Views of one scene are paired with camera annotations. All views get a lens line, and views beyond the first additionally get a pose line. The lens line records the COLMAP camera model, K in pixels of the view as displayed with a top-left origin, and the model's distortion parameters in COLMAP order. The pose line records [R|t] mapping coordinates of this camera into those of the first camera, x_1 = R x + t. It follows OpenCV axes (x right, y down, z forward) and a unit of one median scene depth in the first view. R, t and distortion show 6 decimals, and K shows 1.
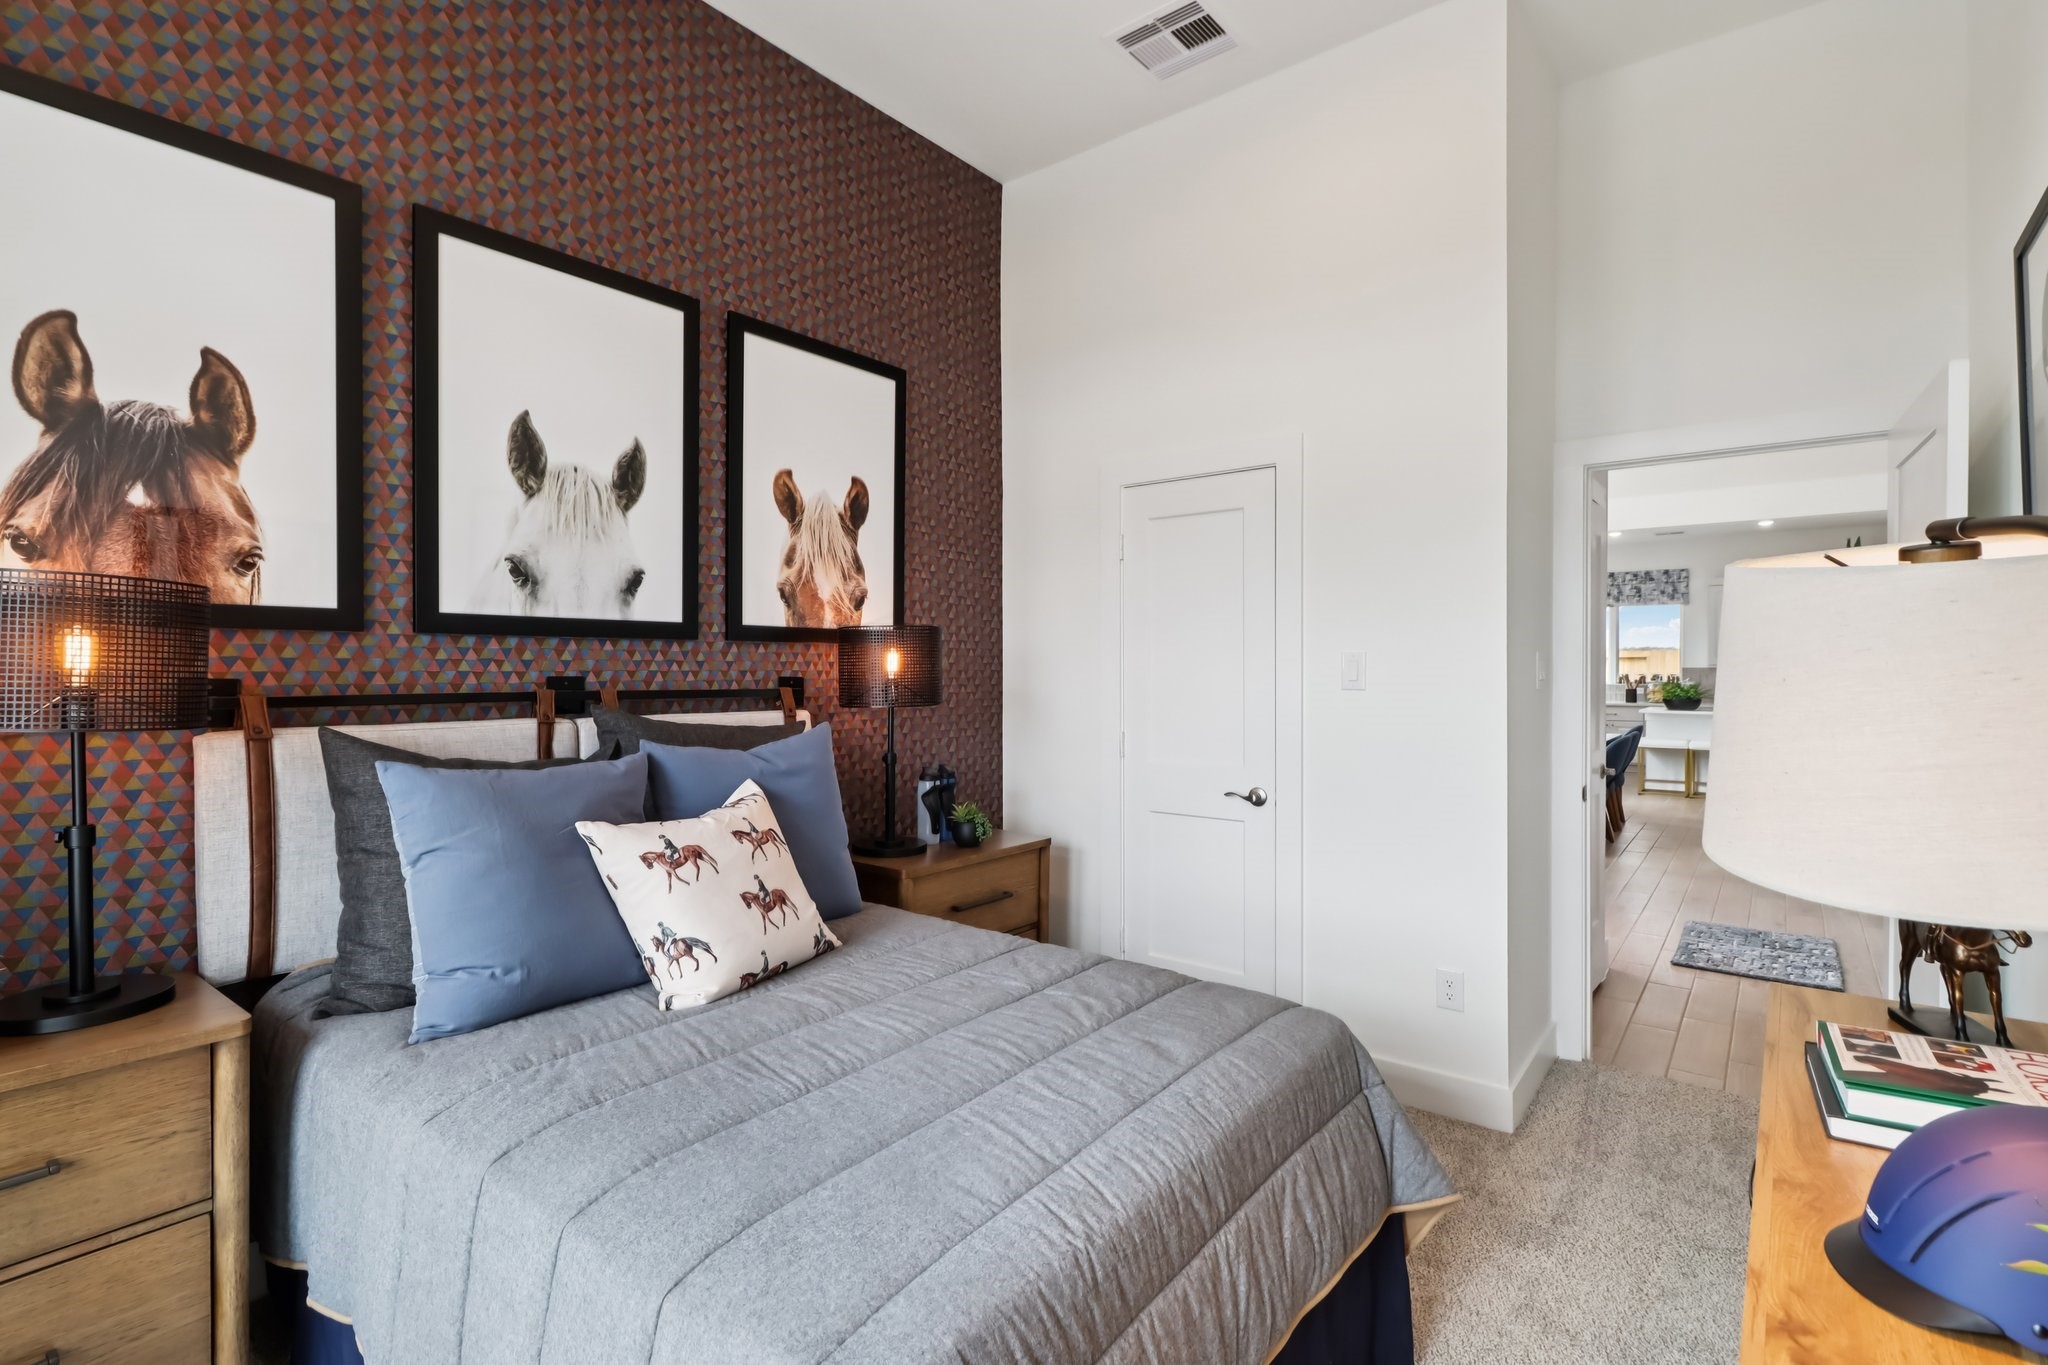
lens RADIAL K [[946.3, 0, 999.8], [0, 946.3, 679.8], [0, 0, 1]] dist [-0.021088, -0.000685]
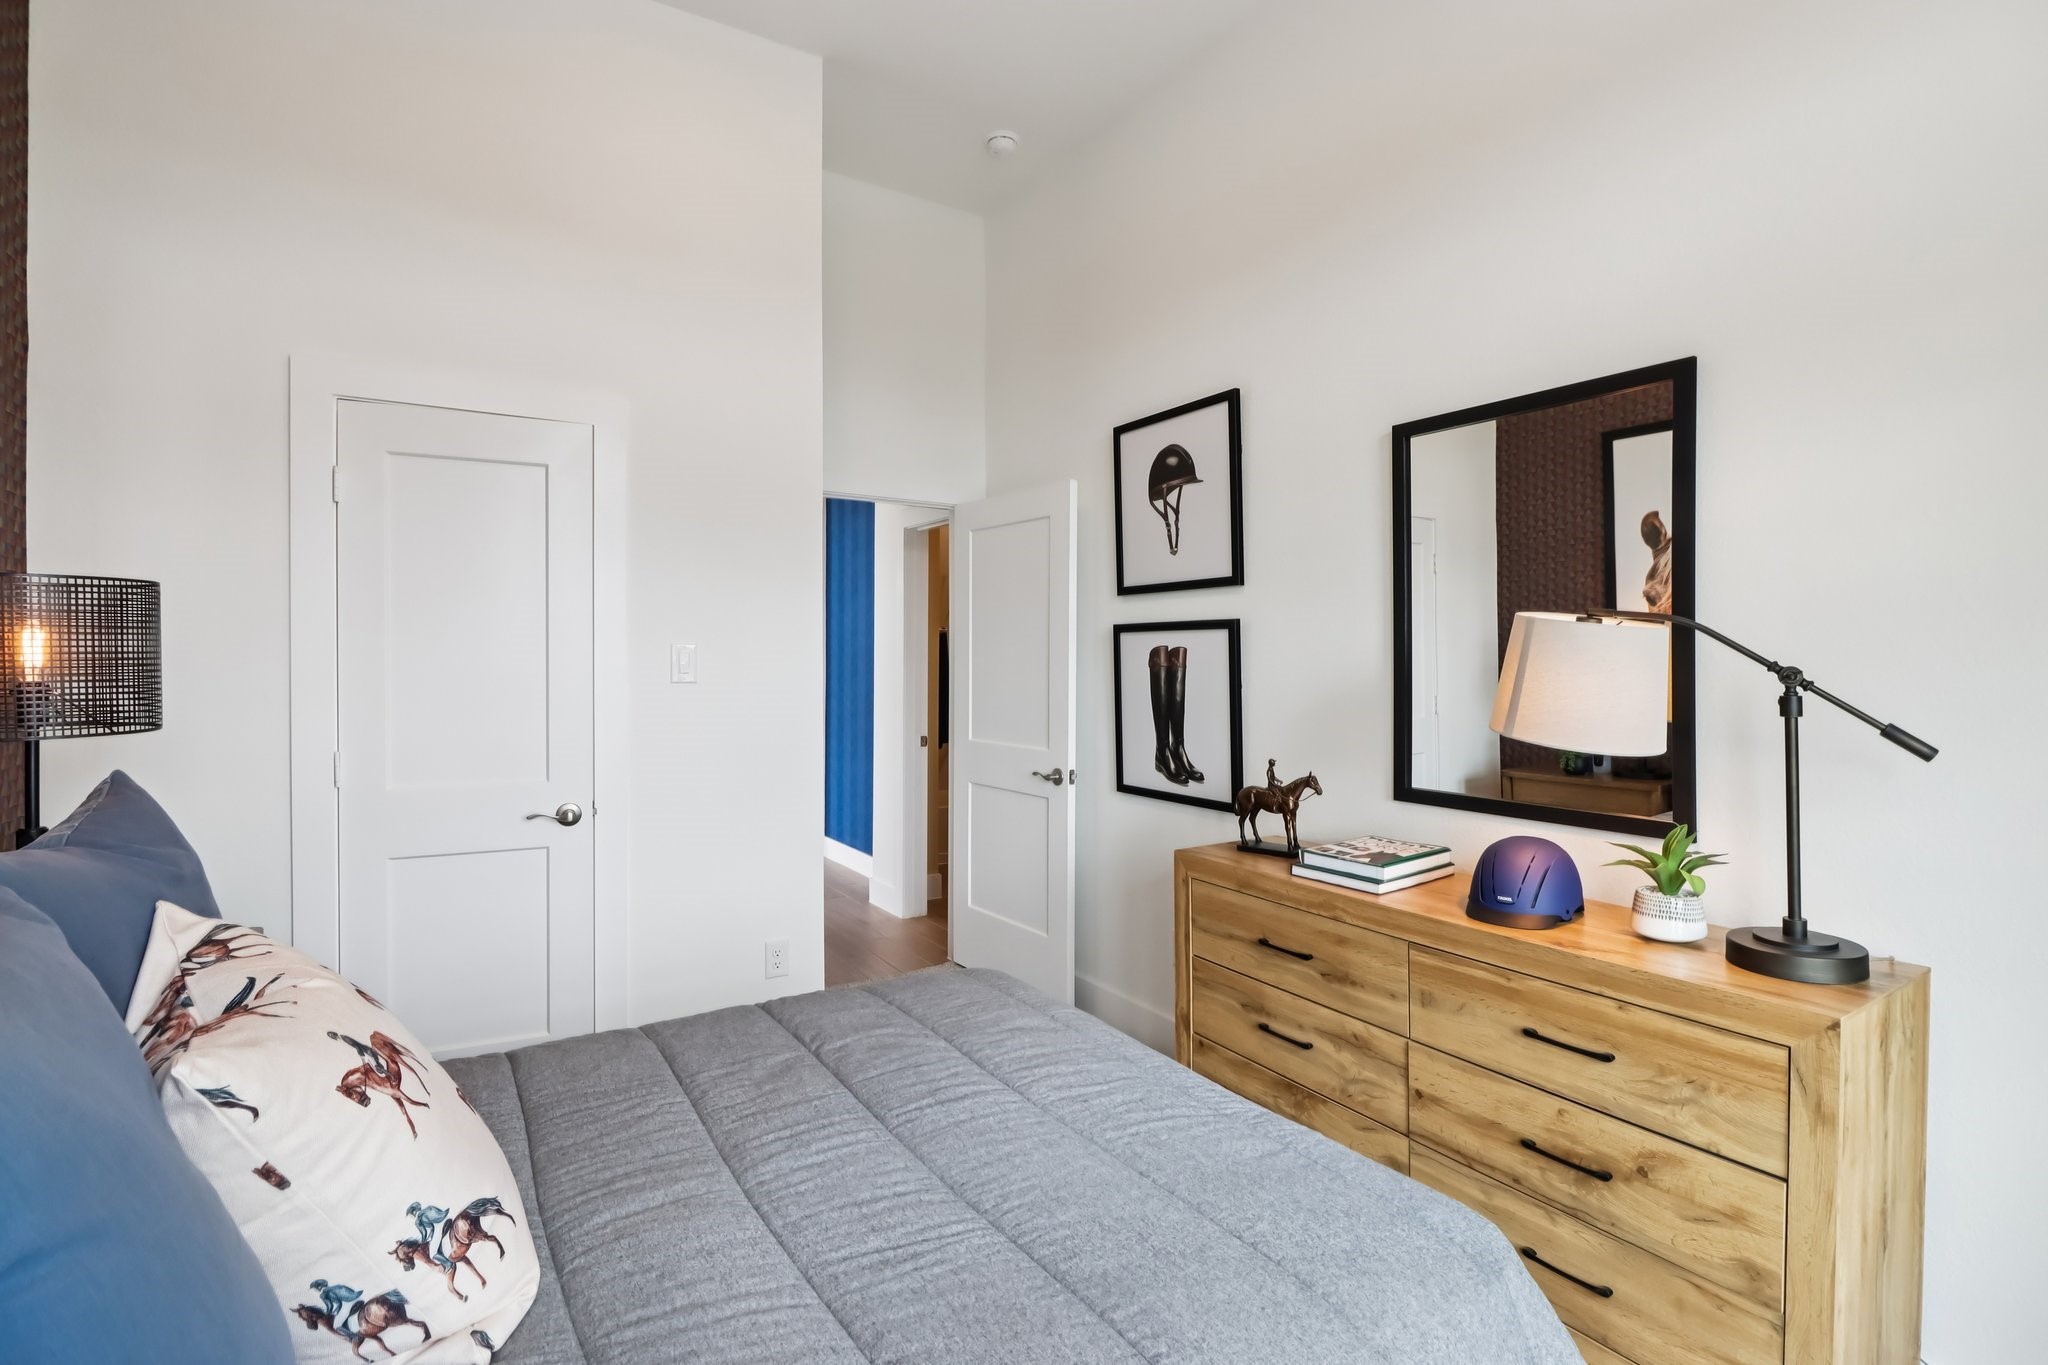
lens RADIAL K [[976.3, 0, 1015.2], [0, 976.3, 672.9], [0, 0, 1]] dist [0.001992, -0.000112]
pose [[0.332047, -0.011349, 0.943195, -1.933605], [0.010839, 0.999908, 0.008216, -0.021562], [-0.943201, 0.007495, 0.332139, 1.497246]]
